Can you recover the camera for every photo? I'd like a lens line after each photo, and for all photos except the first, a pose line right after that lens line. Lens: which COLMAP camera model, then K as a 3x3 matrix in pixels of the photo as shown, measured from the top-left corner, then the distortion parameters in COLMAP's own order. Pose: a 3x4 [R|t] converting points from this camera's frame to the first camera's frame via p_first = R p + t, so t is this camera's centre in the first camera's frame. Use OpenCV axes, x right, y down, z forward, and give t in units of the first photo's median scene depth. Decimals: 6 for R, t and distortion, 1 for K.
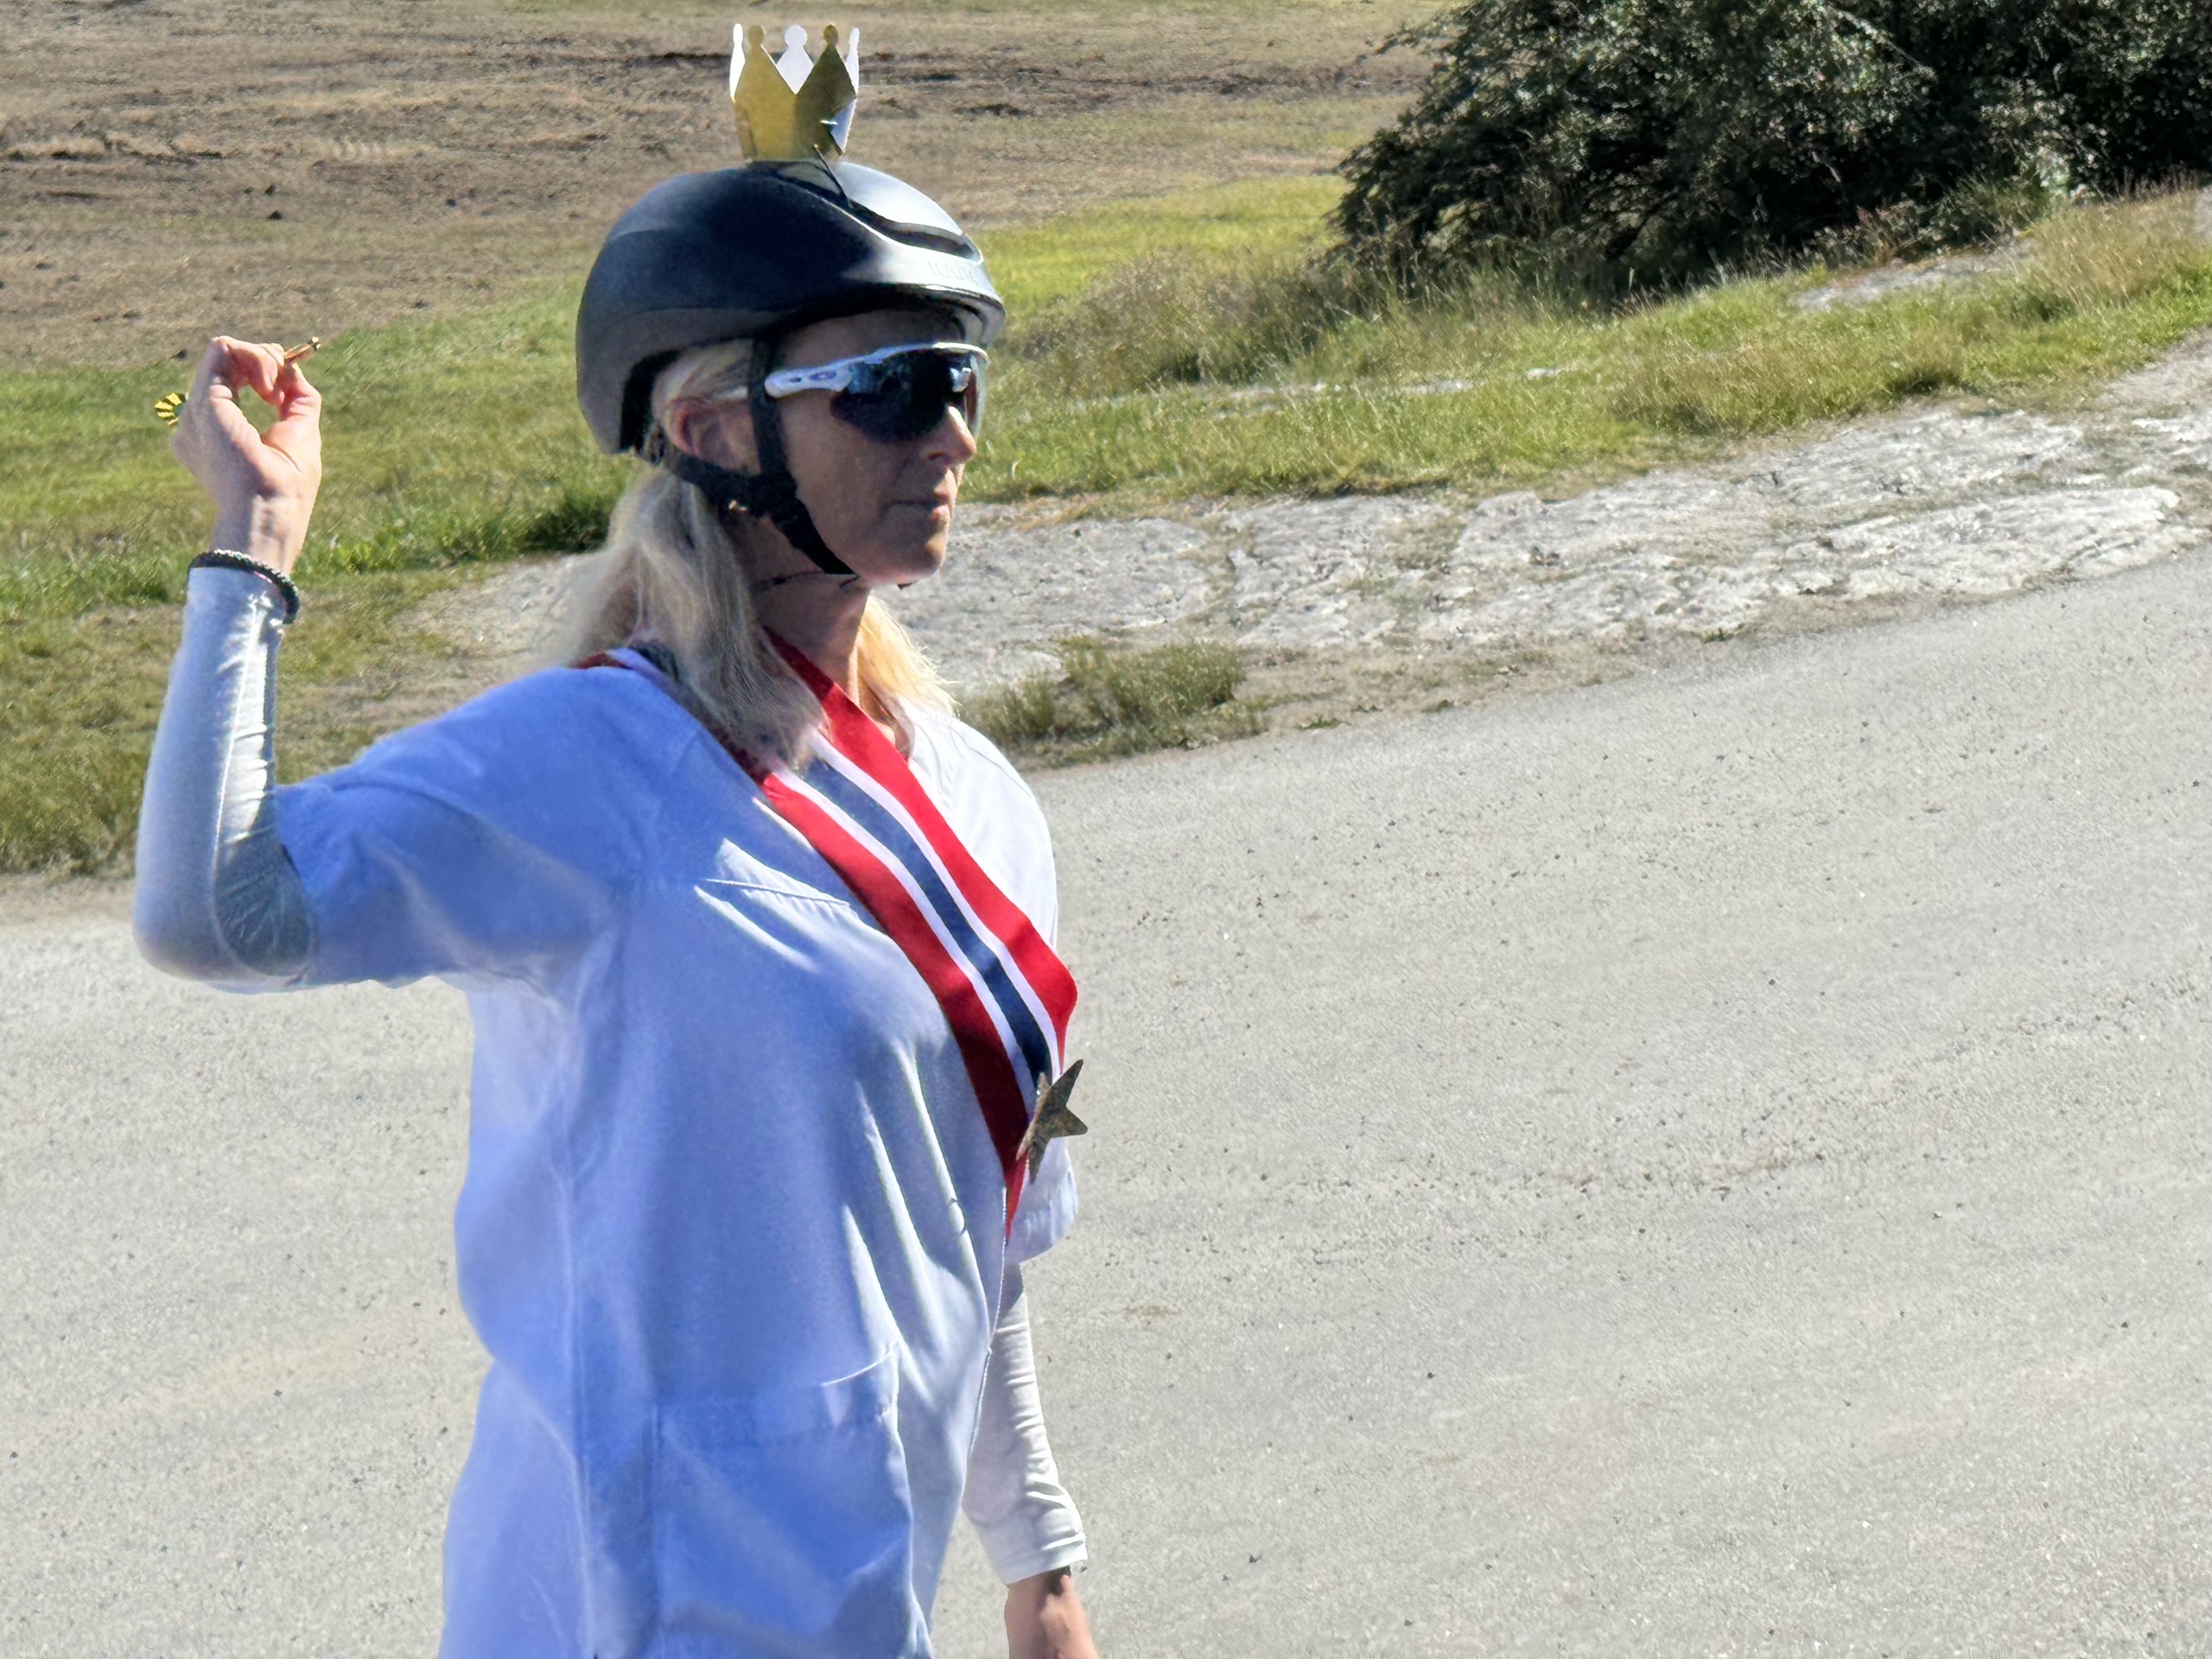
lens RADIAL K [[5871.9, 0, 1092.5], [0, 5871.9, 847.1], [0, 0, 1]] dist [0.166454, 0.000000]
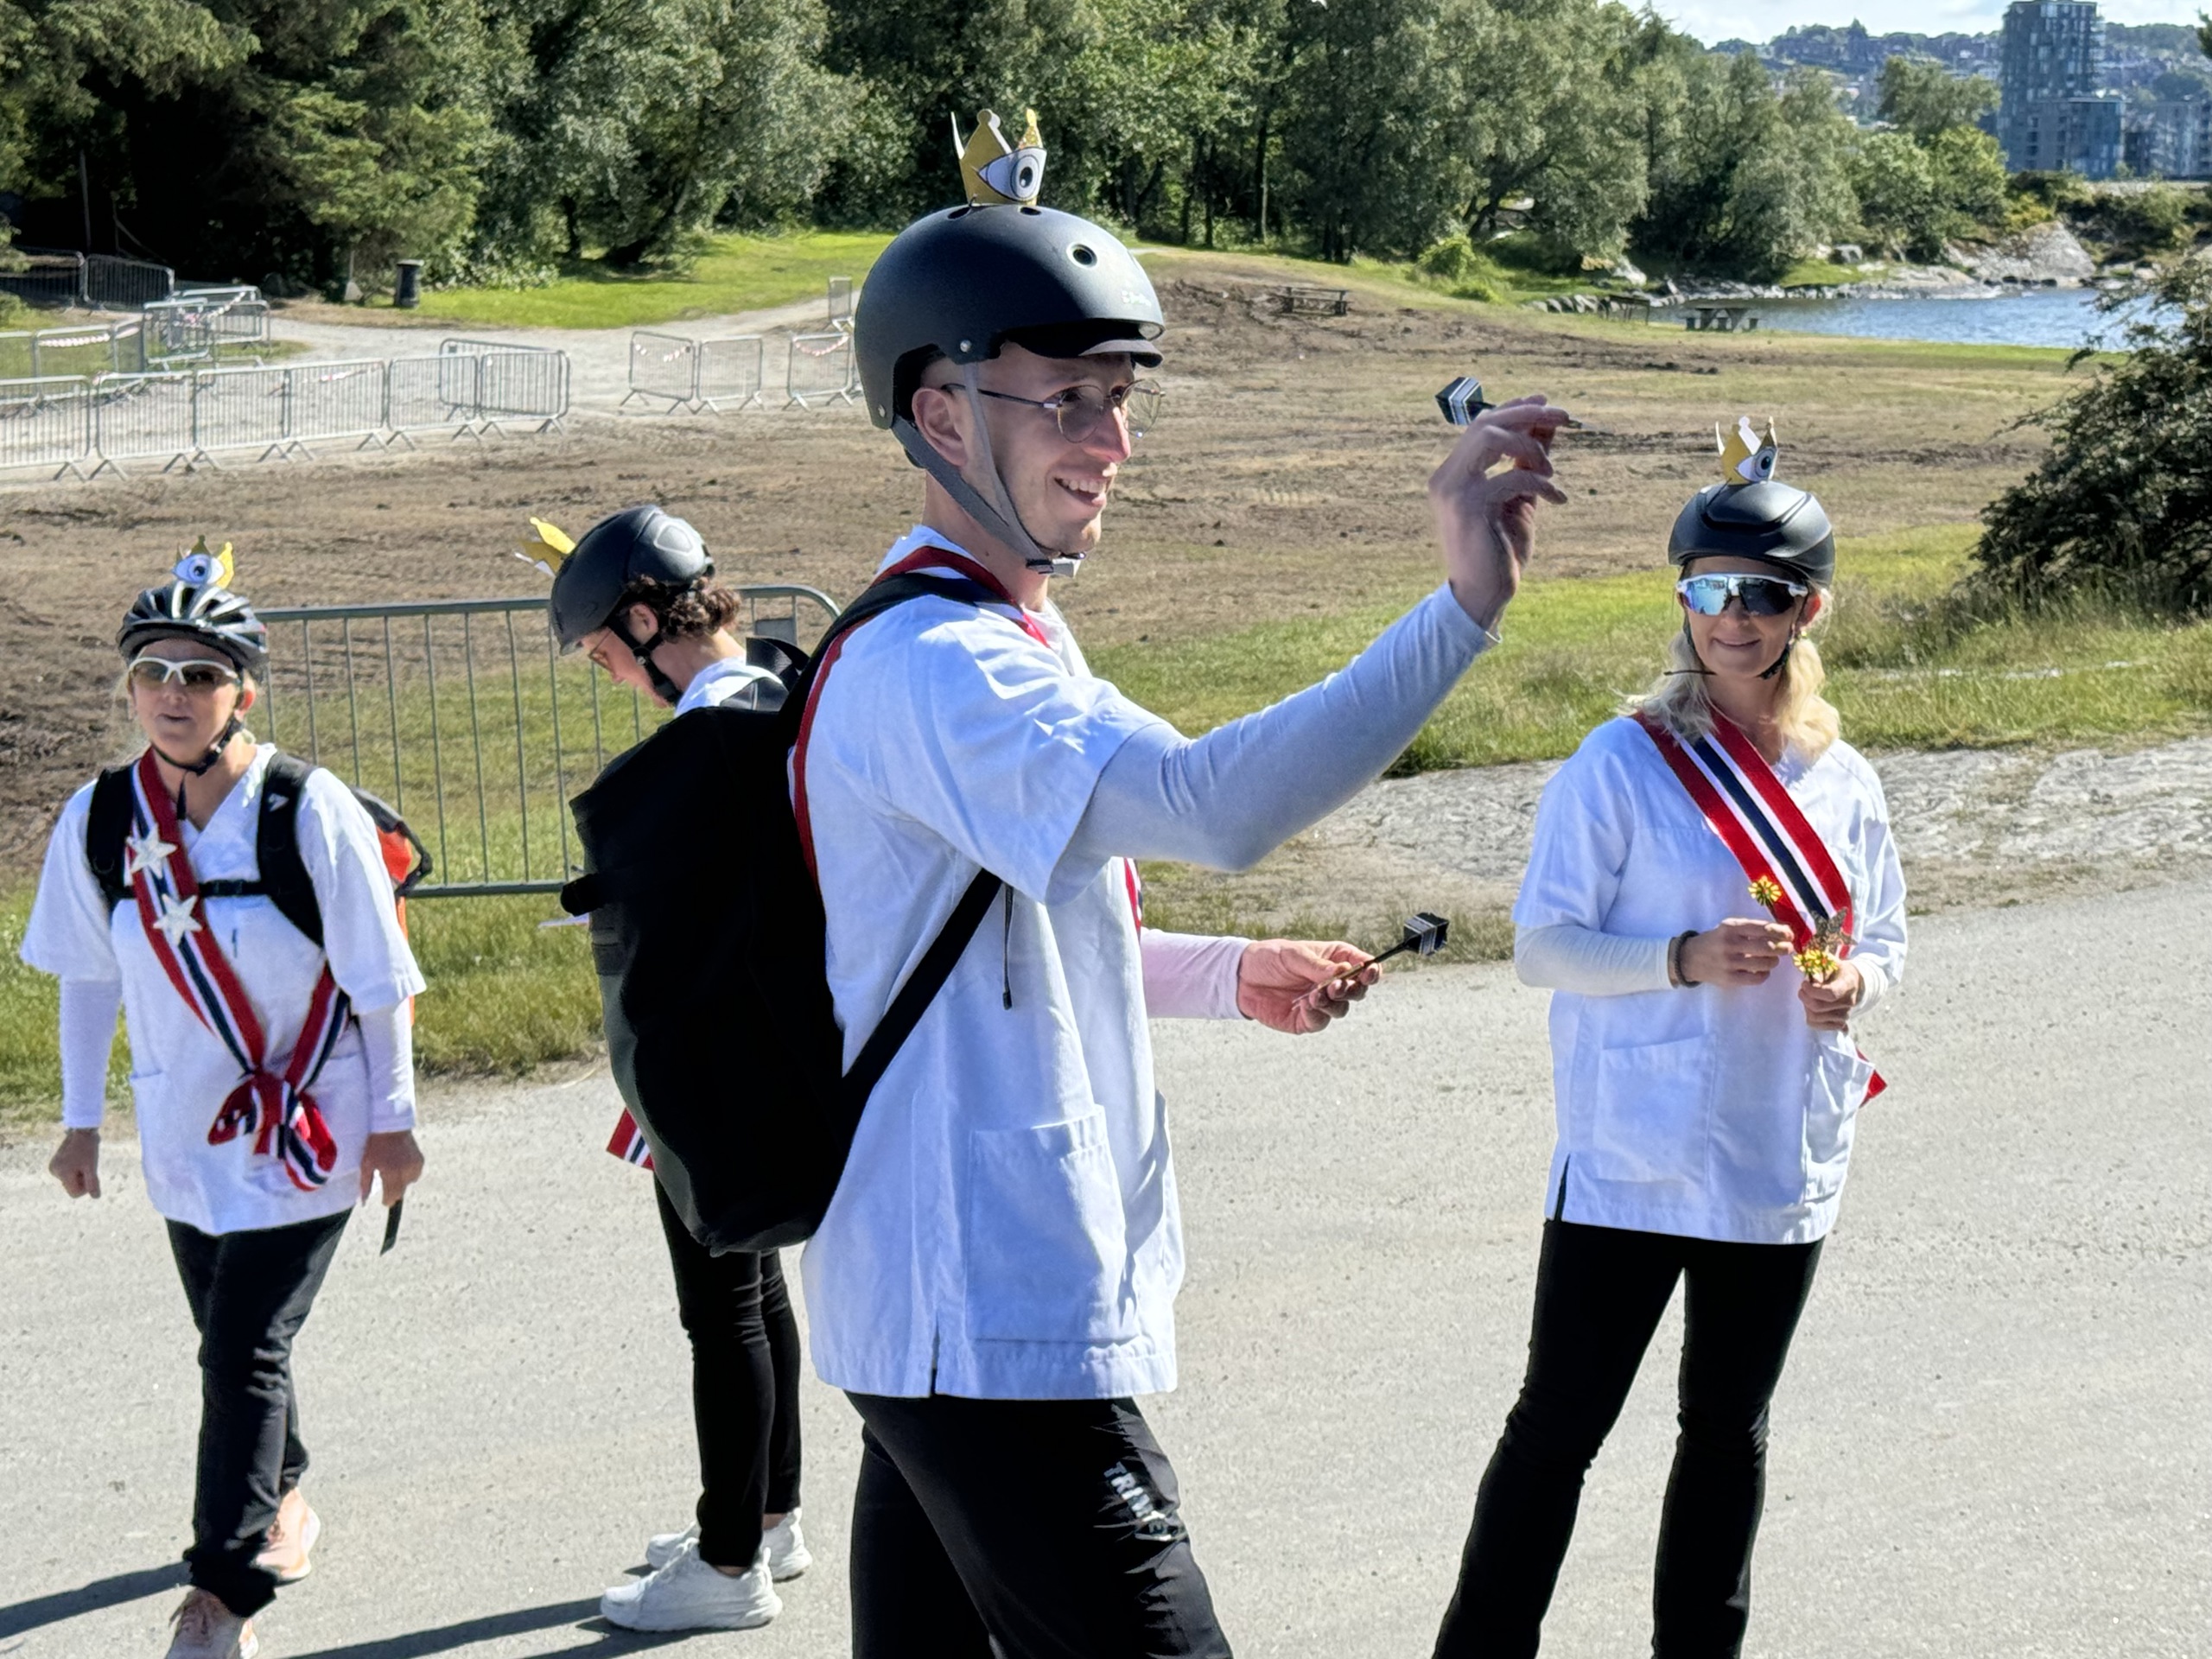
lens RADIAL K [[4258.8, 0, 1081.7], [0, 4258.8, 832.5], [0, 0, 1]] dist [0.158100, 0.000000]
pose [[0.984694, 0.027843, -0.172054, 0.015210], [-0.034810, 0.998686, -0.037614, 0.003876], [0.170781, 0.043028, 0.984369, -0.013782]]
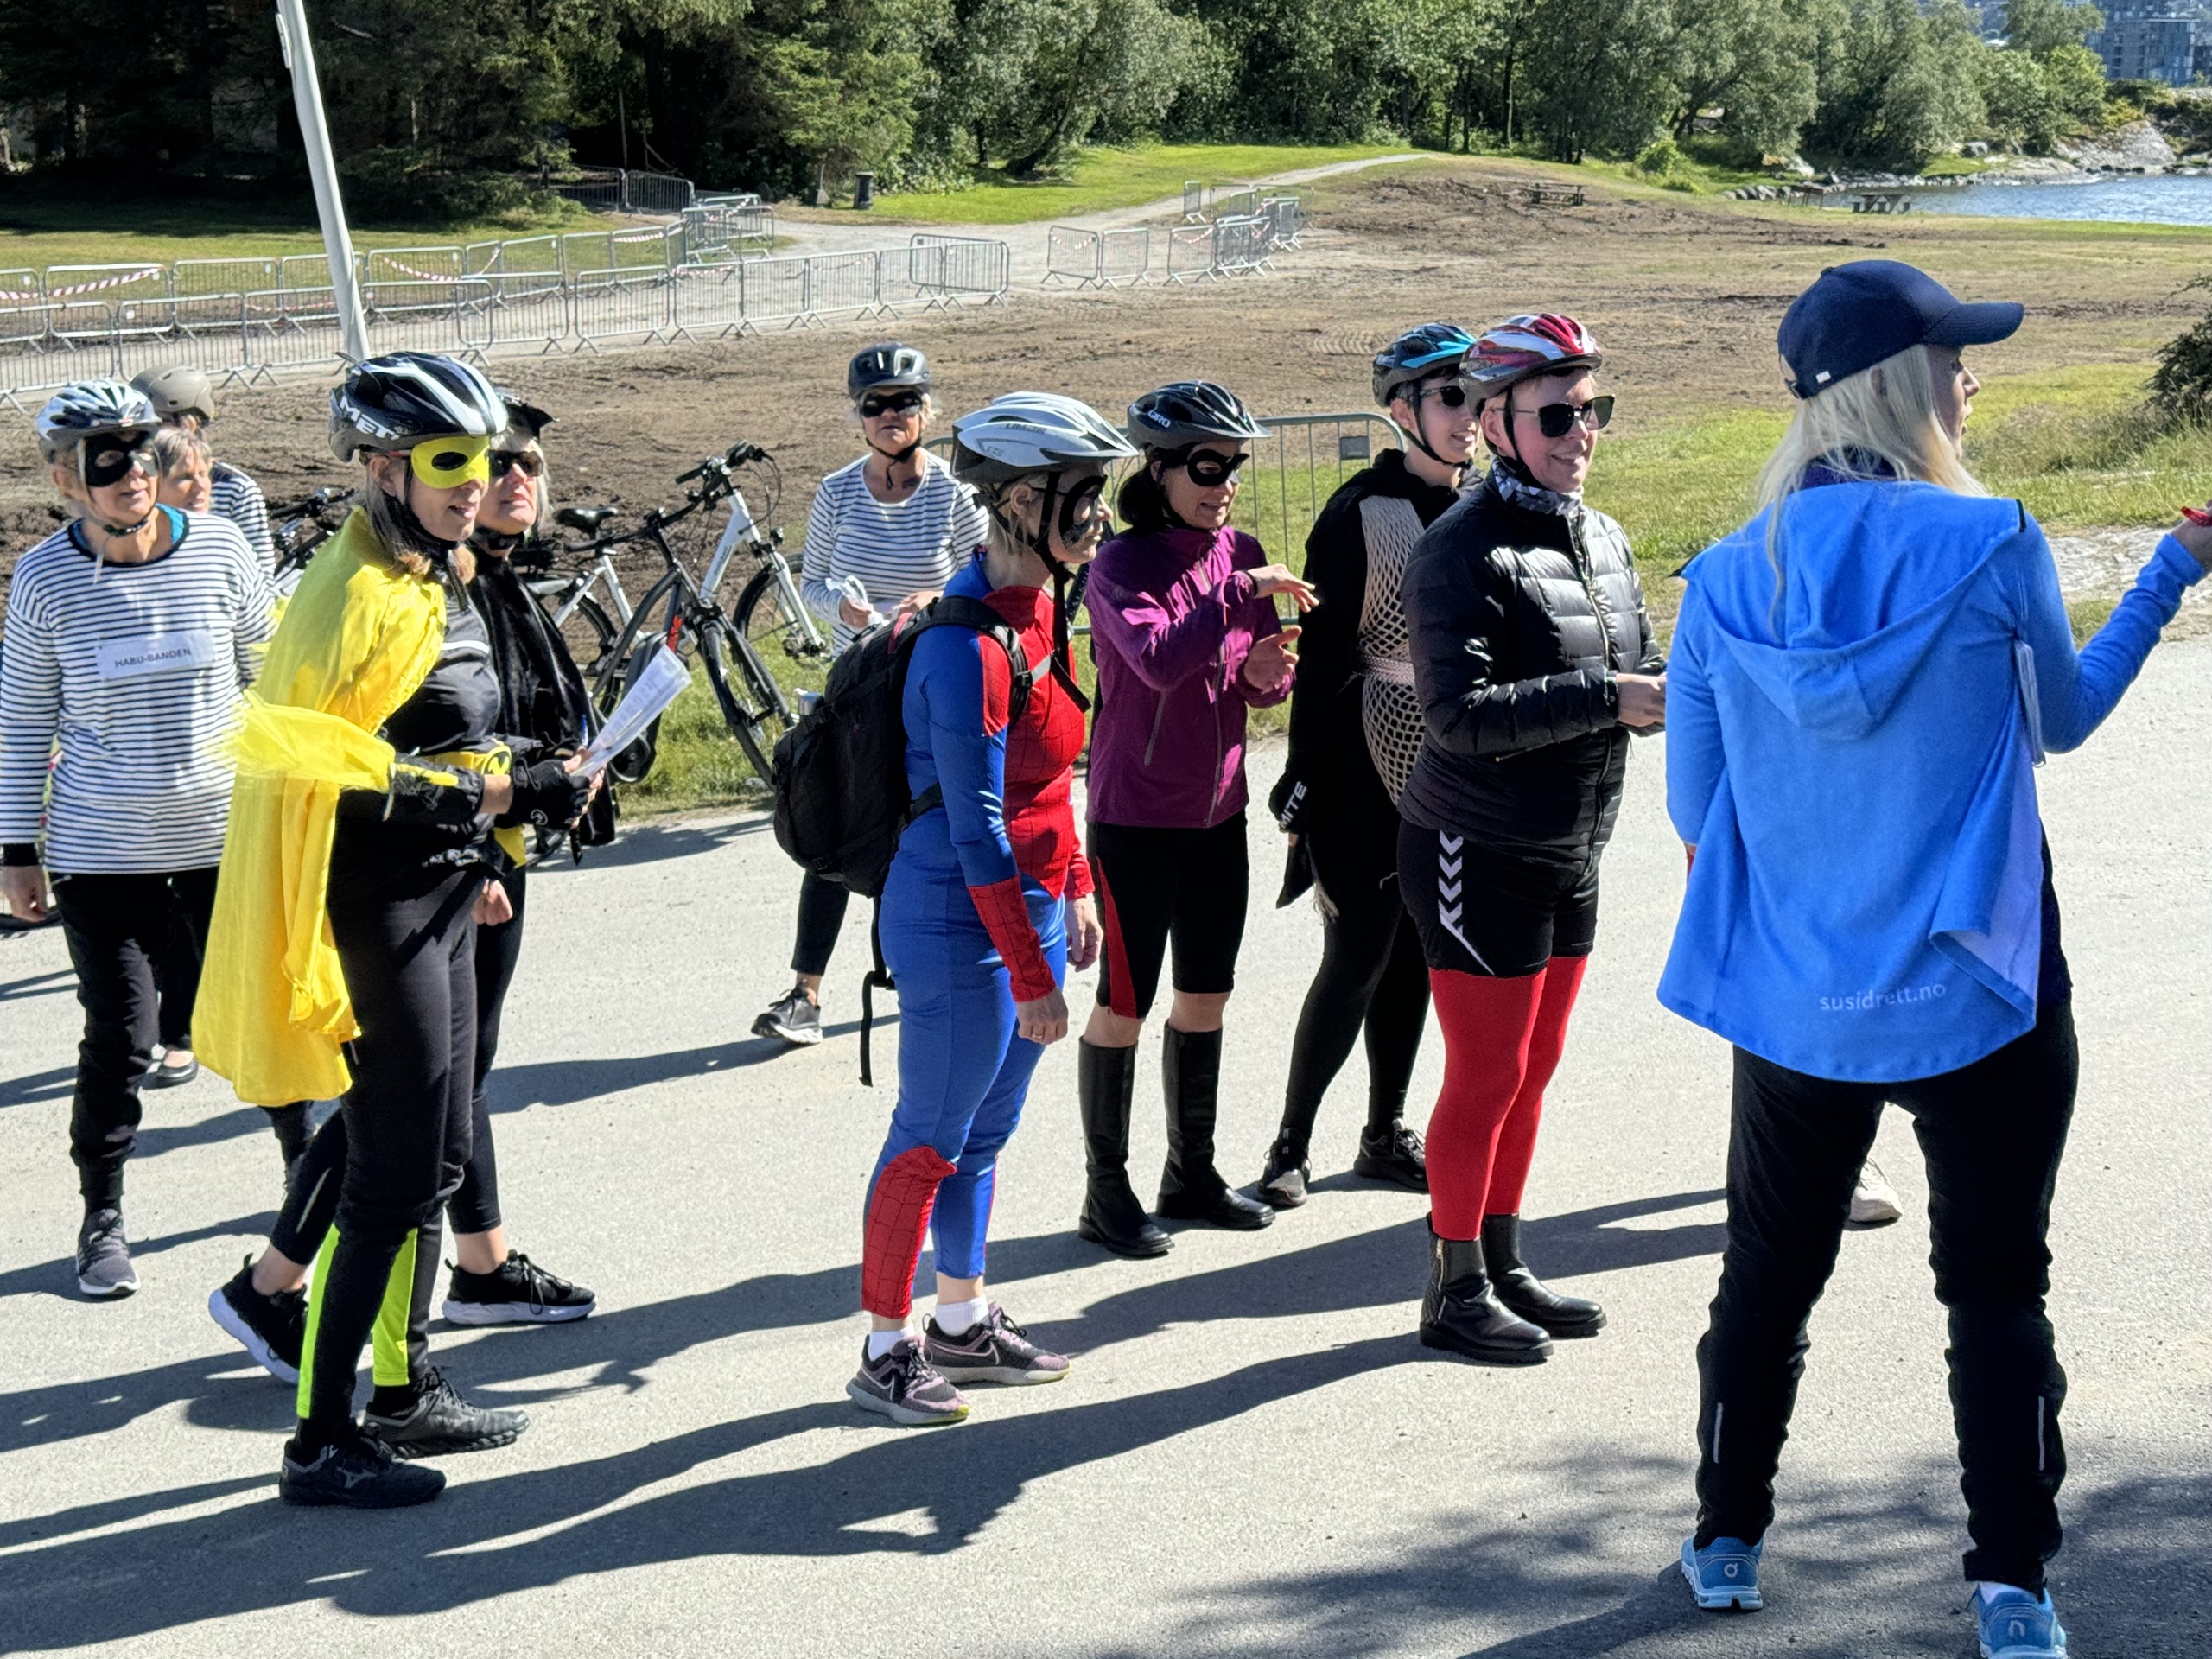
lens RADIAL K [[3306.7, 0, 1100.9], [0, 3306.7, 906.3], [0, 0, 1]] dist [0.114565, 0.000000]
pose [[0.971040, 0.047116, -0.234223, -0.034812], [-0.036019, 0.998027, 0.051435, 0.018827], [0.236185, -0.041509, 0.970821, -0.128208]]
